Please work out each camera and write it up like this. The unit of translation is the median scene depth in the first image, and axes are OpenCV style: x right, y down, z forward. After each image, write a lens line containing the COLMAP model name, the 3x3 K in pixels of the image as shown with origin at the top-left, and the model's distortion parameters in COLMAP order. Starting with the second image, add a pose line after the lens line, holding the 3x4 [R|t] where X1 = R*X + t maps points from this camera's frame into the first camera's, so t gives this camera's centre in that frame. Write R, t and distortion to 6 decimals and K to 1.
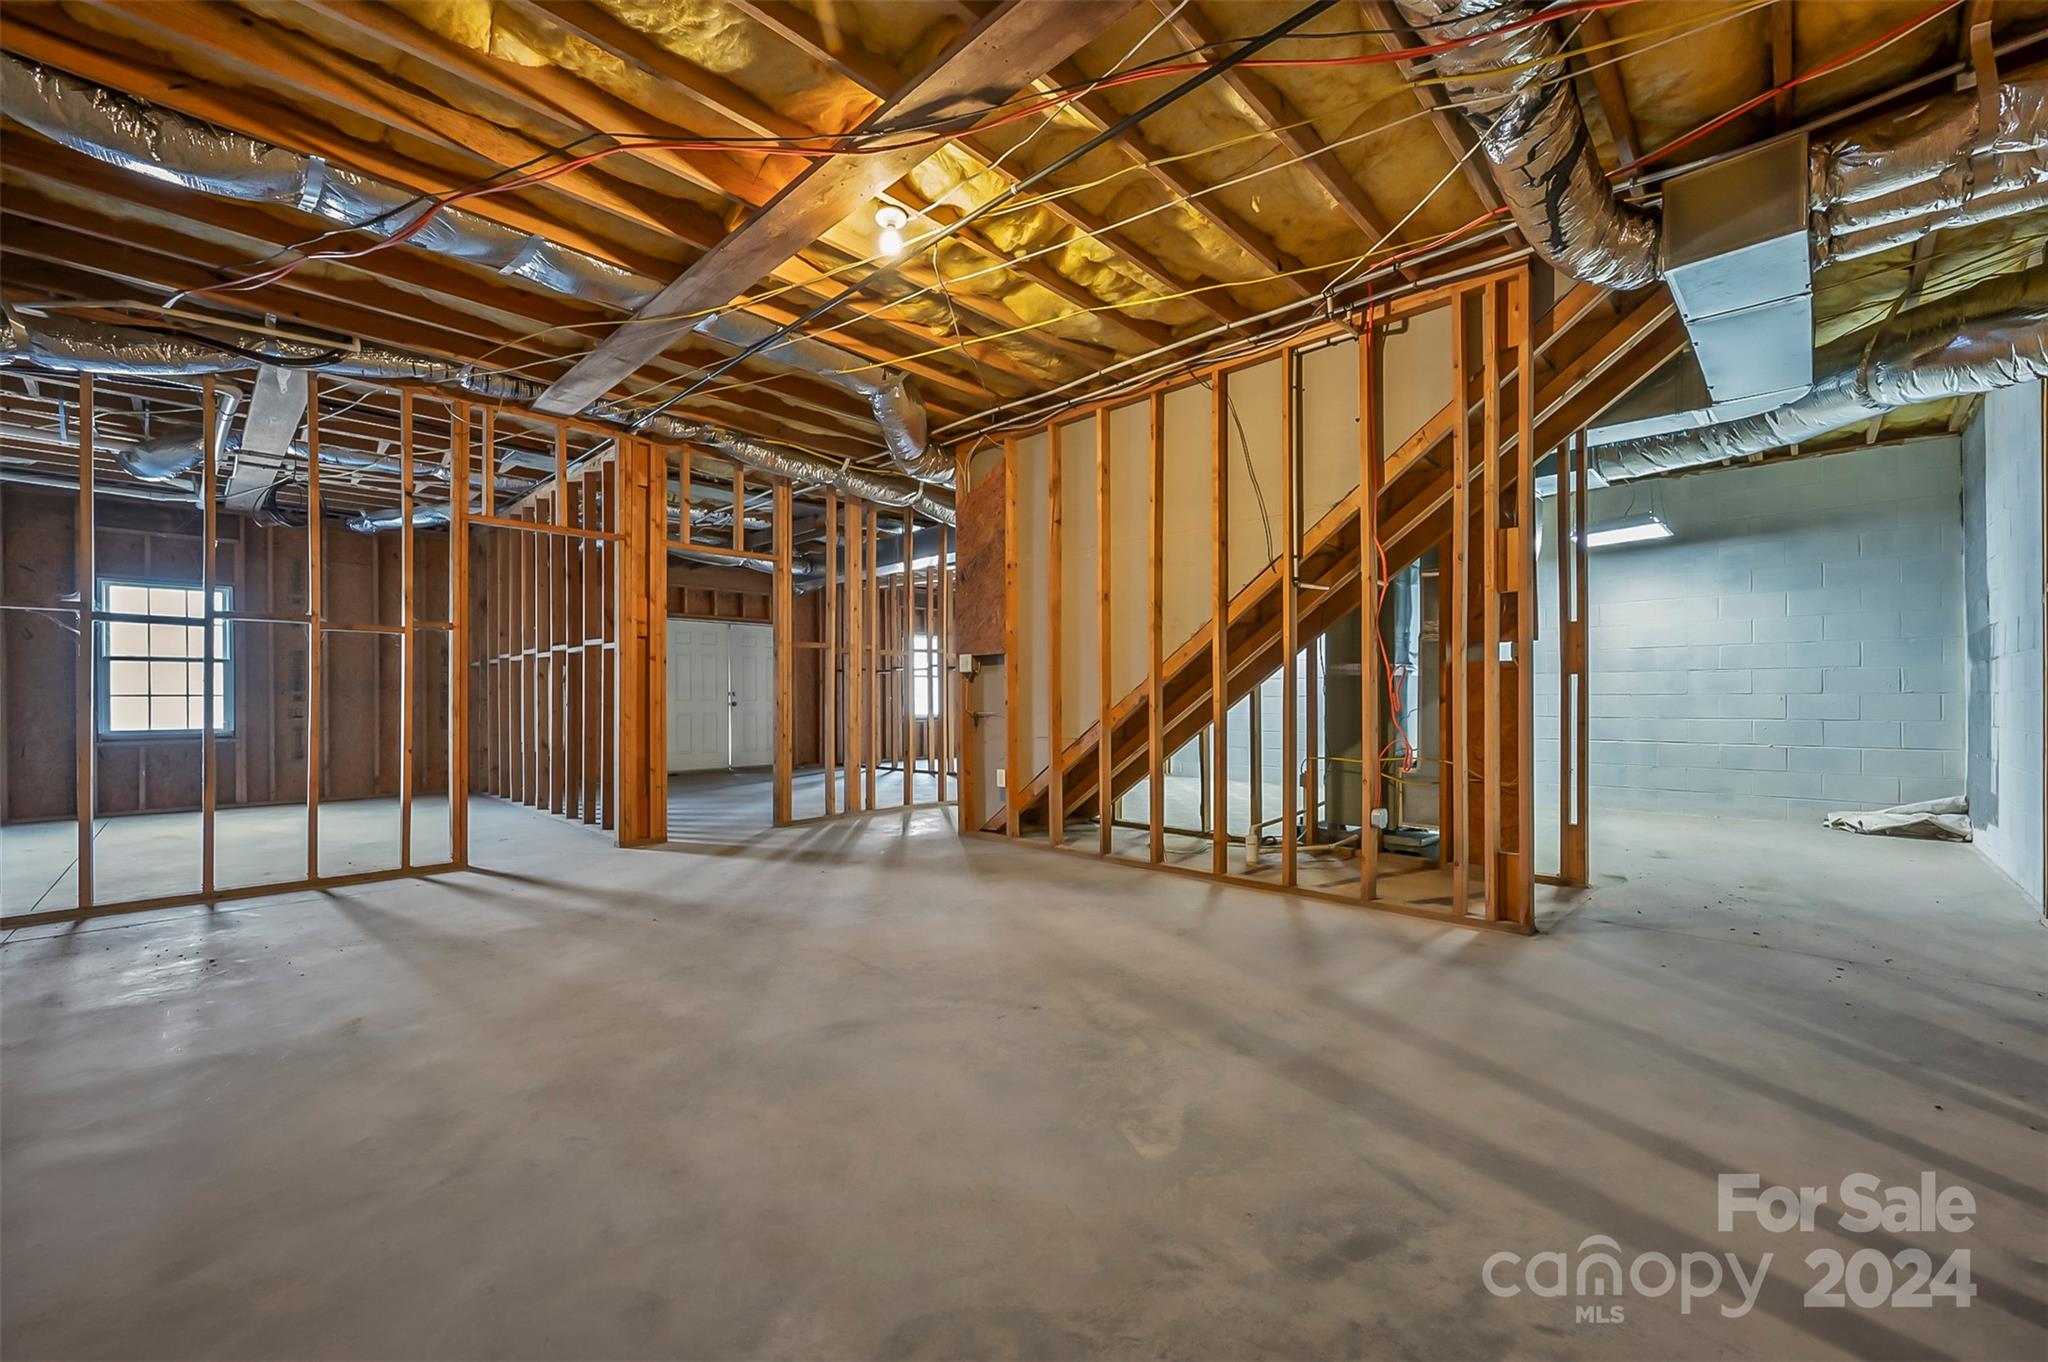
lens RADIAL K [[817.8, 0, 1025.9], [0, 817.8, 684.1], [0, 0, 1]] dist [-0.000708, -0.000112]
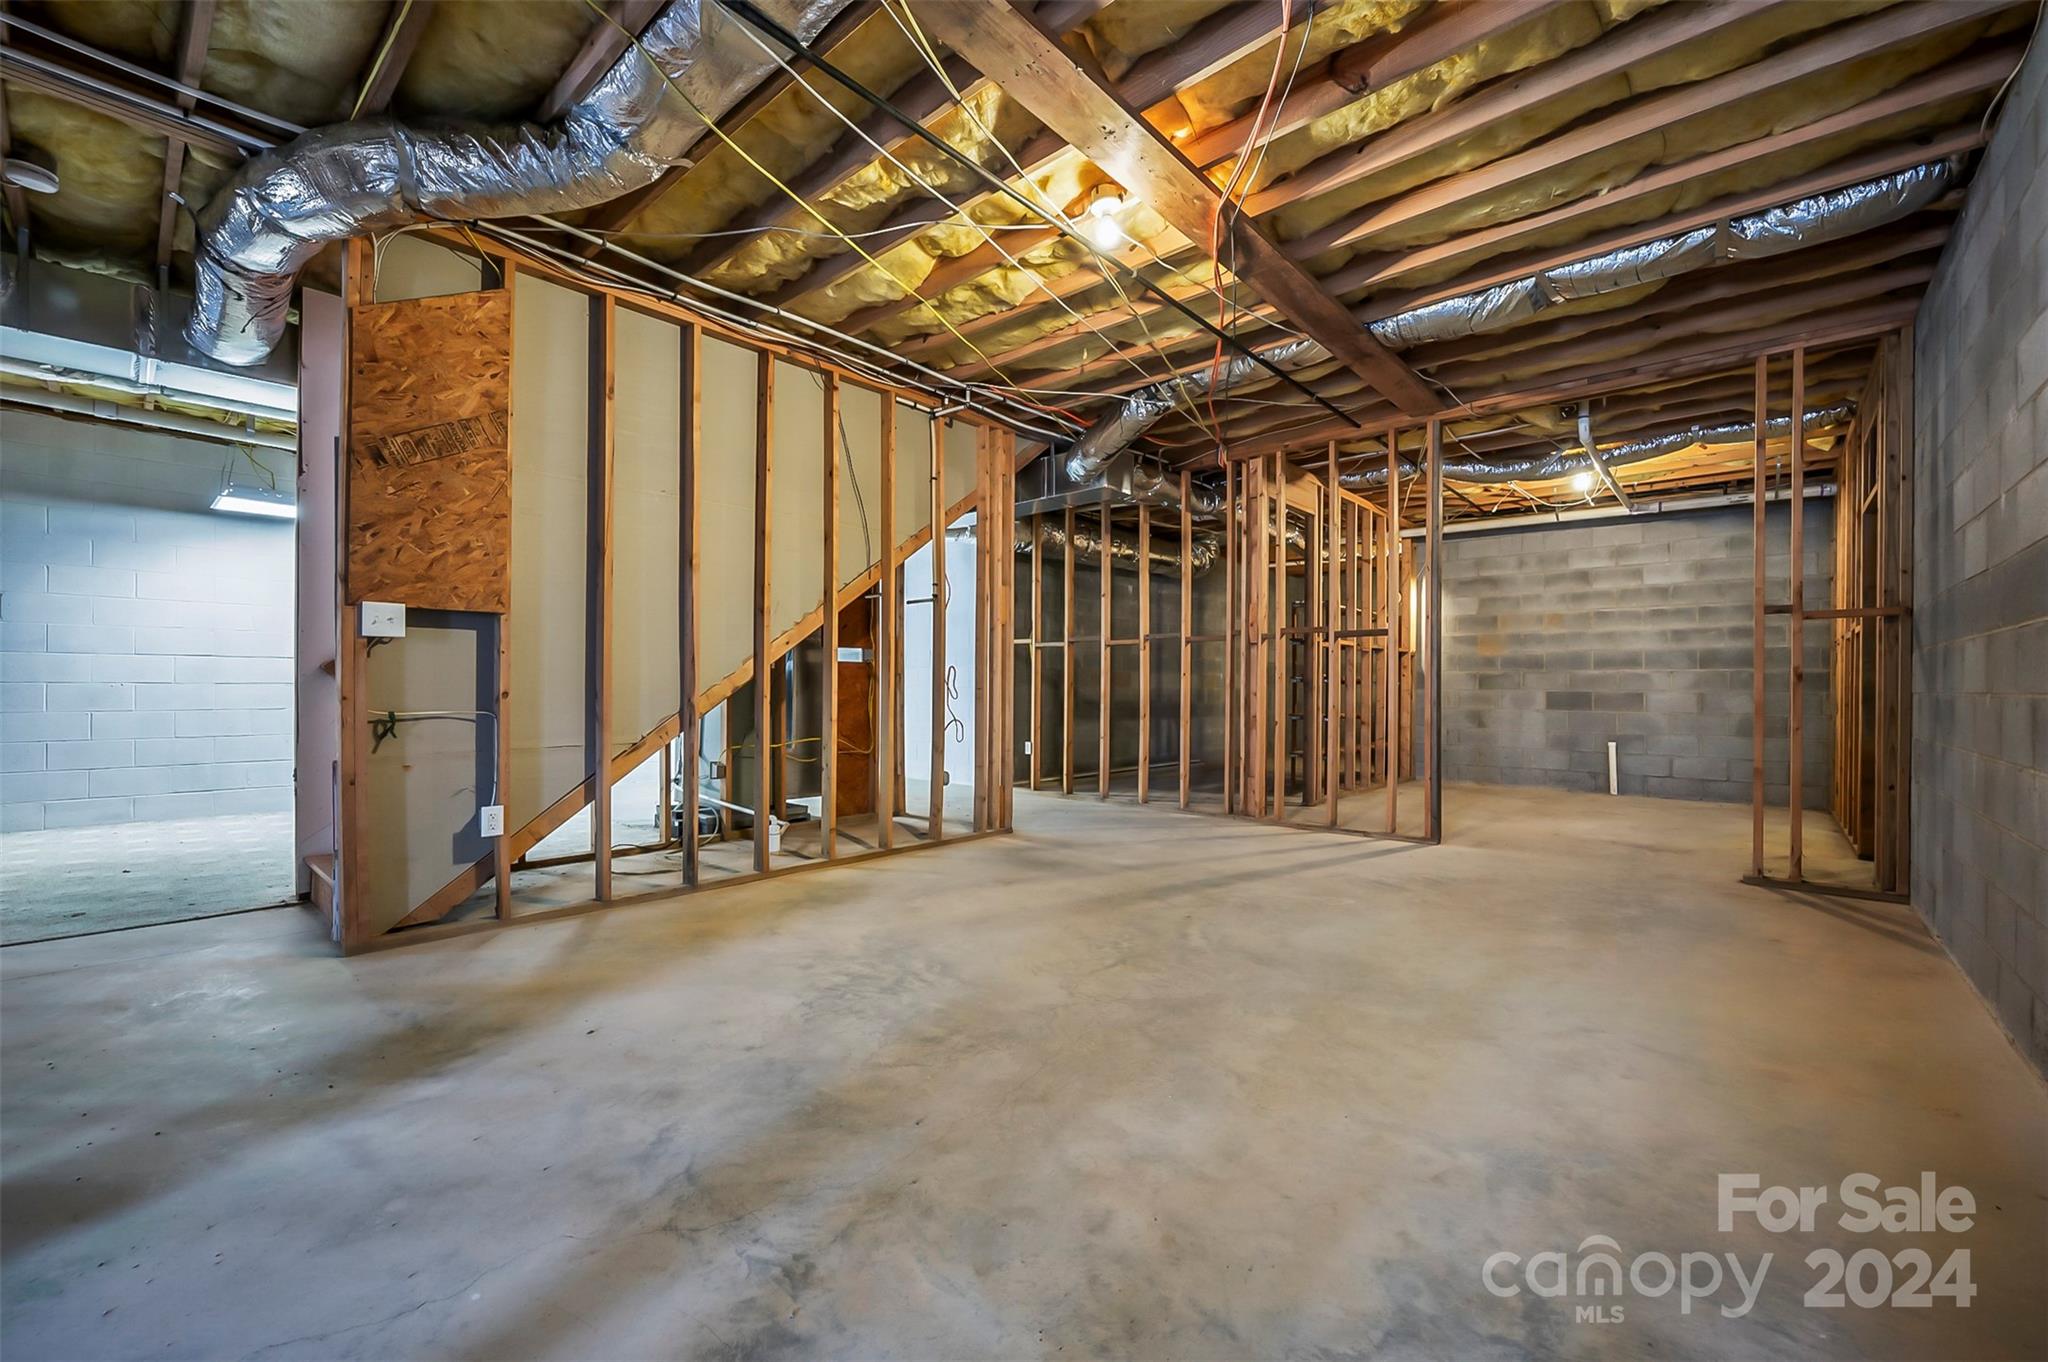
lens RADIAL K [[817.8, 0, 1025.9], [0, 817.8, 684.1], [0, 0, 1]] dist [-0.000708, -0.000112]
pose [[-0.036259, 0.005522, 0.999327, -1.173807], [-0.023302, 0.999708, -0.006369, 0.015676], [-0.999071, -0.023517, -0.036119, 1.151480]]
